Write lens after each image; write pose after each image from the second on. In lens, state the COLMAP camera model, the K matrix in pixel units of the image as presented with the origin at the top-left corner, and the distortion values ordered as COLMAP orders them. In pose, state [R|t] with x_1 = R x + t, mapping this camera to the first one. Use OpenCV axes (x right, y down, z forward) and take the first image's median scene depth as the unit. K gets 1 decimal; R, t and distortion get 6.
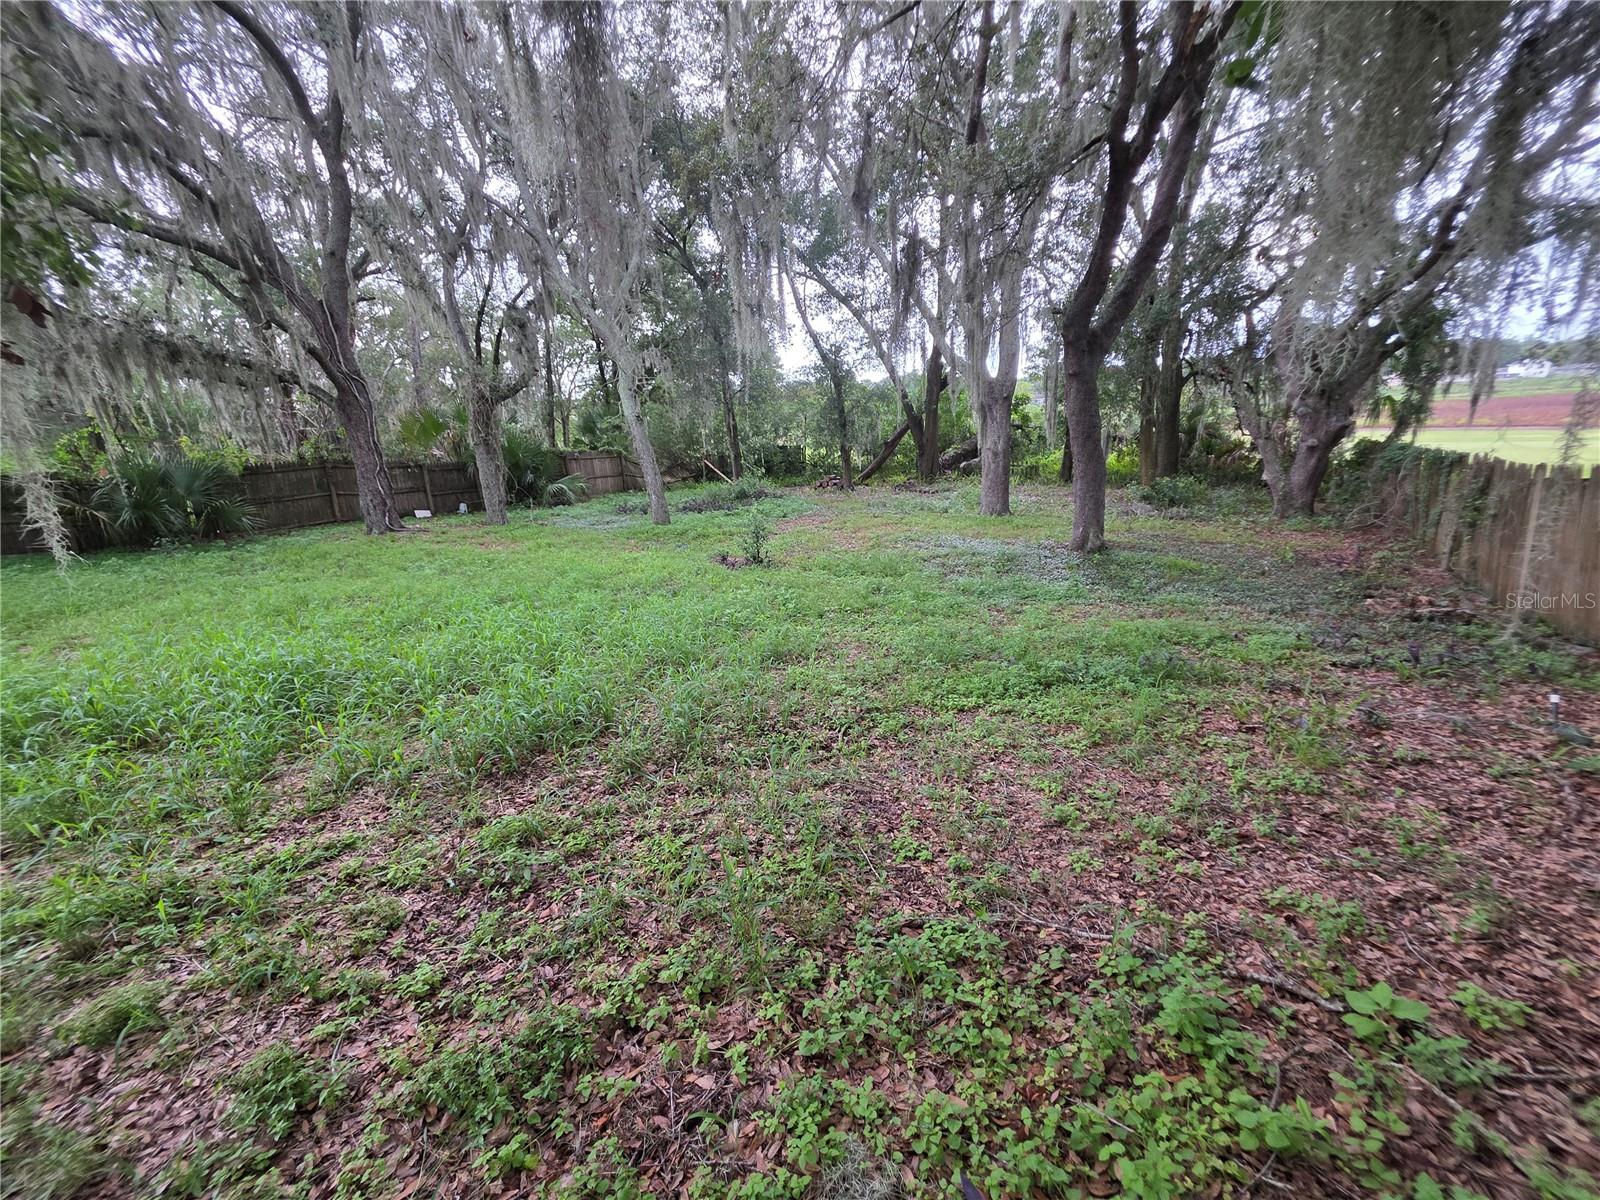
lens RADIAL K [[639.1, 0, 812.1], [0, 639.1, 589.6], [0, 0, 1]] dist [-0.000165, -0.000716]
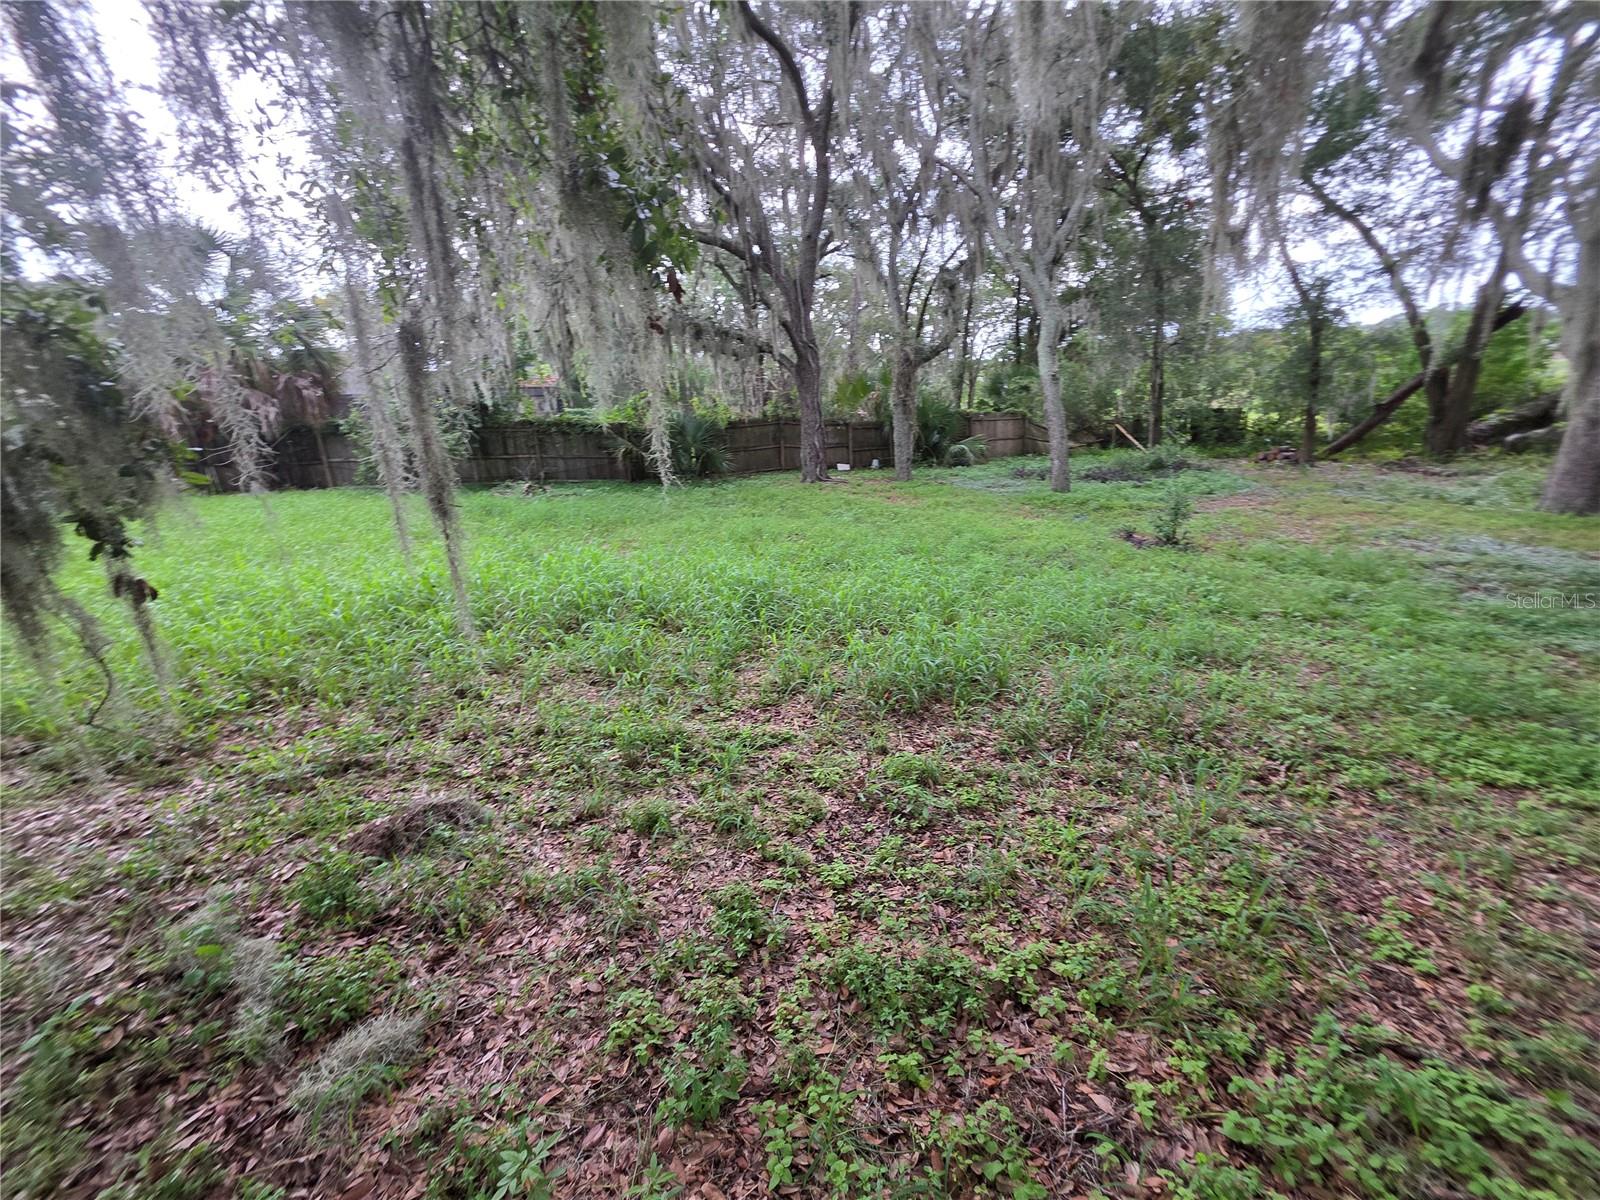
lens RADIAL K [[639.1, 0, 821.4], [0, 639.1, 600.4], [0, 0, 1]] dist [-0.000165, -0.000716]
pose [[0.842807, 0.161133, -0.513530, -0.070390], [-0.124537, 0.986624, 0.105187, 0.005090], [0.523610, -0.024699, 0.851600, 0.010302]]
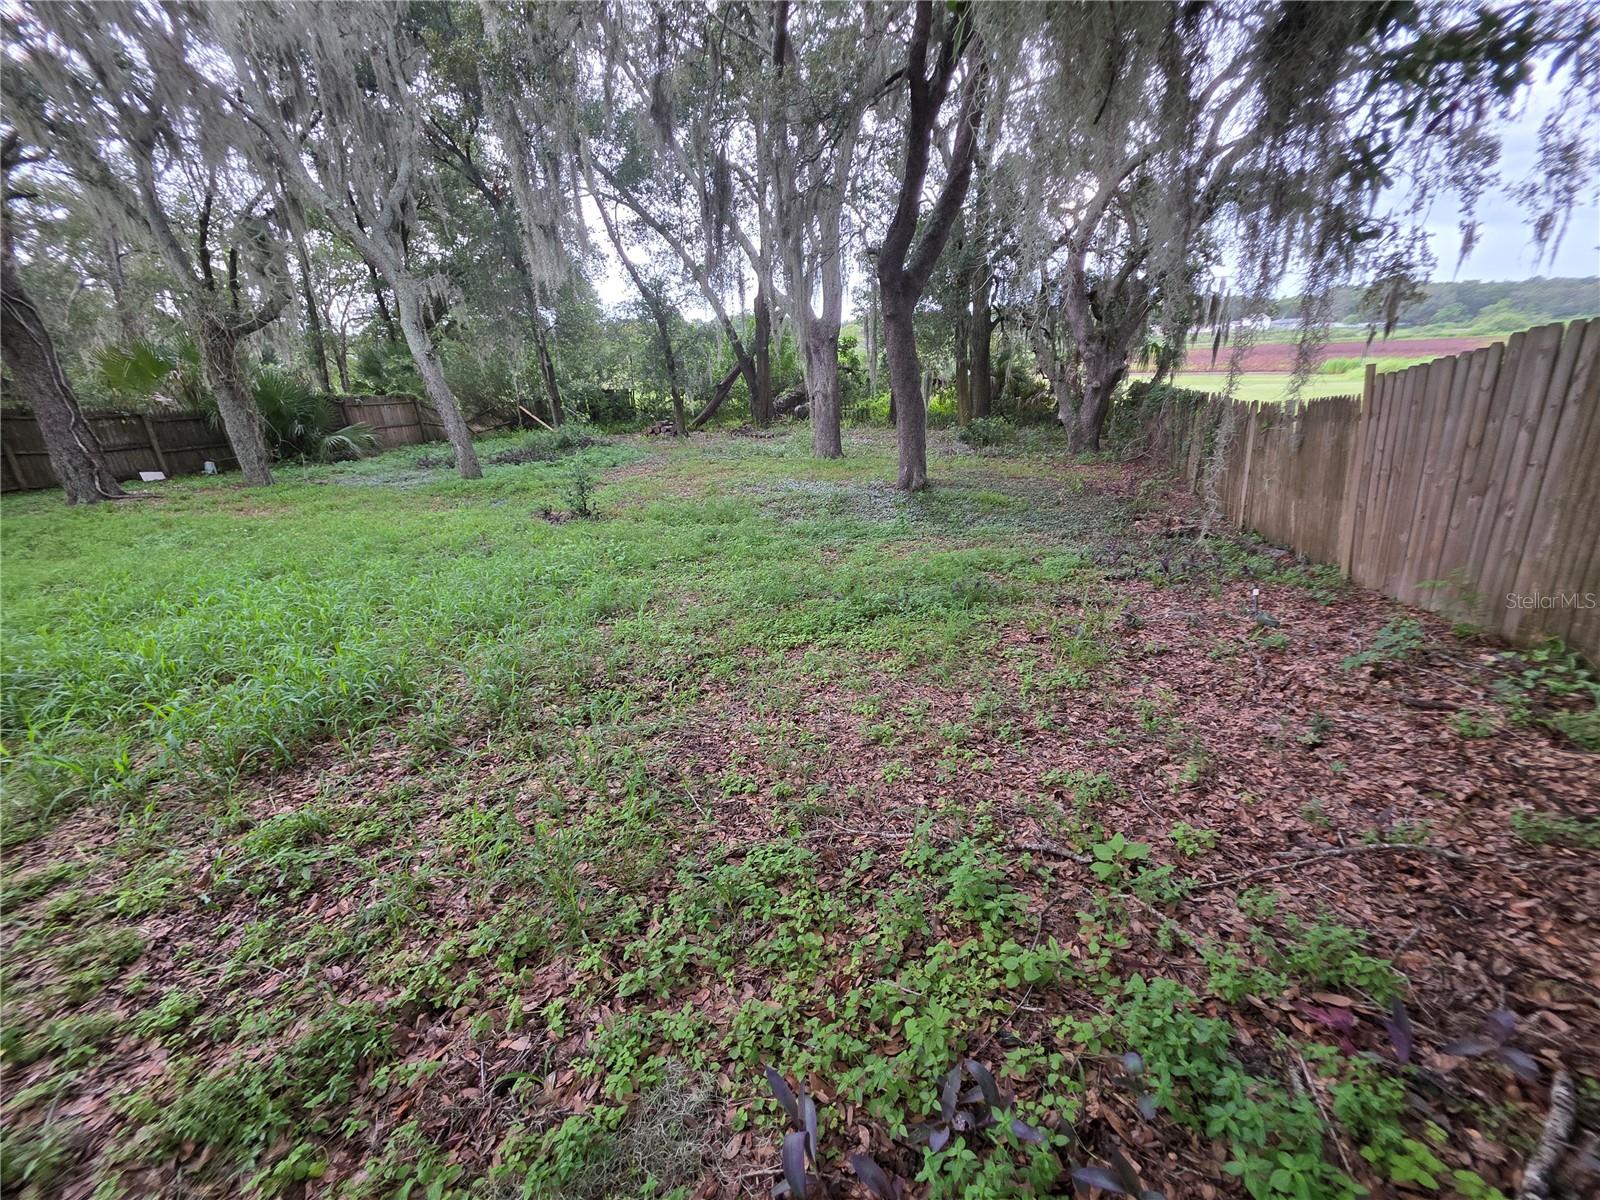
lens RADIAL K [[639.1, 0, 815.7], [0, 639.1, 591.8], [0, 0, 1]] dist [-0.000165, -0.000716]
pose [[0.969861, -0.076002, 0.231501, 0.045206], [0.056429, 0.994339, 0.090035, 0.009817], [-0.237033, -0.074258, 0.968659, -0.000763]]
